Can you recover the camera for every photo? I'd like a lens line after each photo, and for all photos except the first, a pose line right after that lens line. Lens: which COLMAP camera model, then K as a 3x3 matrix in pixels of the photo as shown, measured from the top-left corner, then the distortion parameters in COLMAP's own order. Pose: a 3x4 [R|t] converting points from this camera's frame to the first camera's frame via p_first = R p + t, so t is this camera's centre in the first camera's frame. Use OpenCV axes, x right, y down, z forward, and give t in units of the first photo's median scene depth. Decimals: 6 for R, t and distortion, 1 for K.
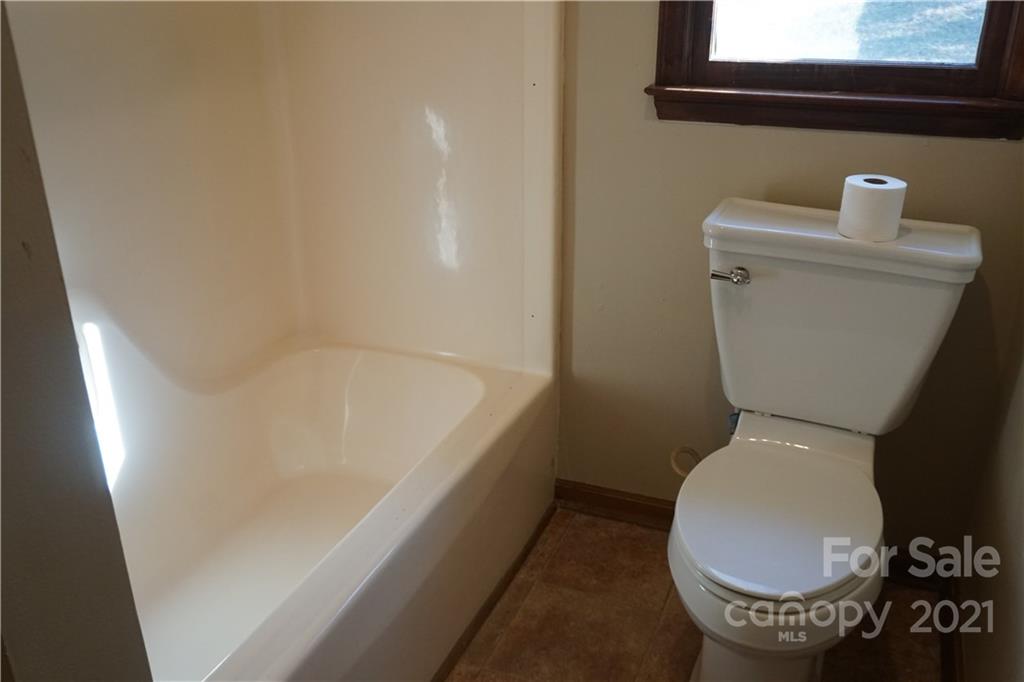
lens RADIAL K [[914.2, 0, 509.2], [0, 914.2, 335.8], [0, 0, 1]] dist [-0.024275, 0.007187]
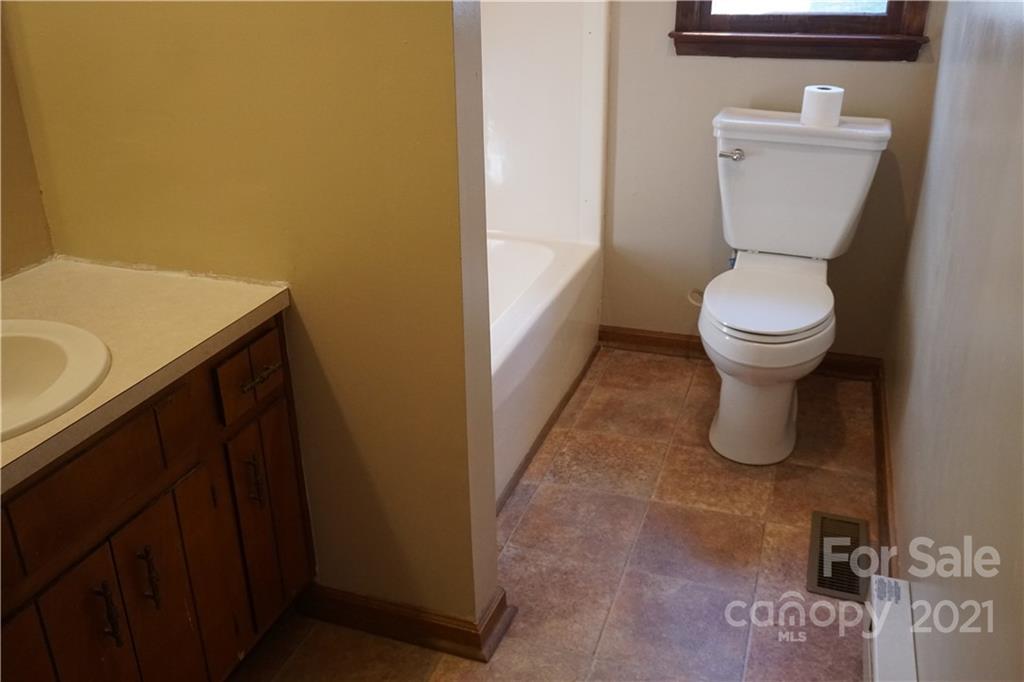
lens RADIAL K [[914.2, 0, 514.4], [0, 914.2, 346.2], [0, 0, 1]] dist [-0.024275, 0.007187]
pose [[0.997535, -0.027910, 0.064386, -0.210640], [0.026890, 0.999500, 0.016656, 0.204335], [-0.064819, -0.014883, 0.997786, -0.462861]]
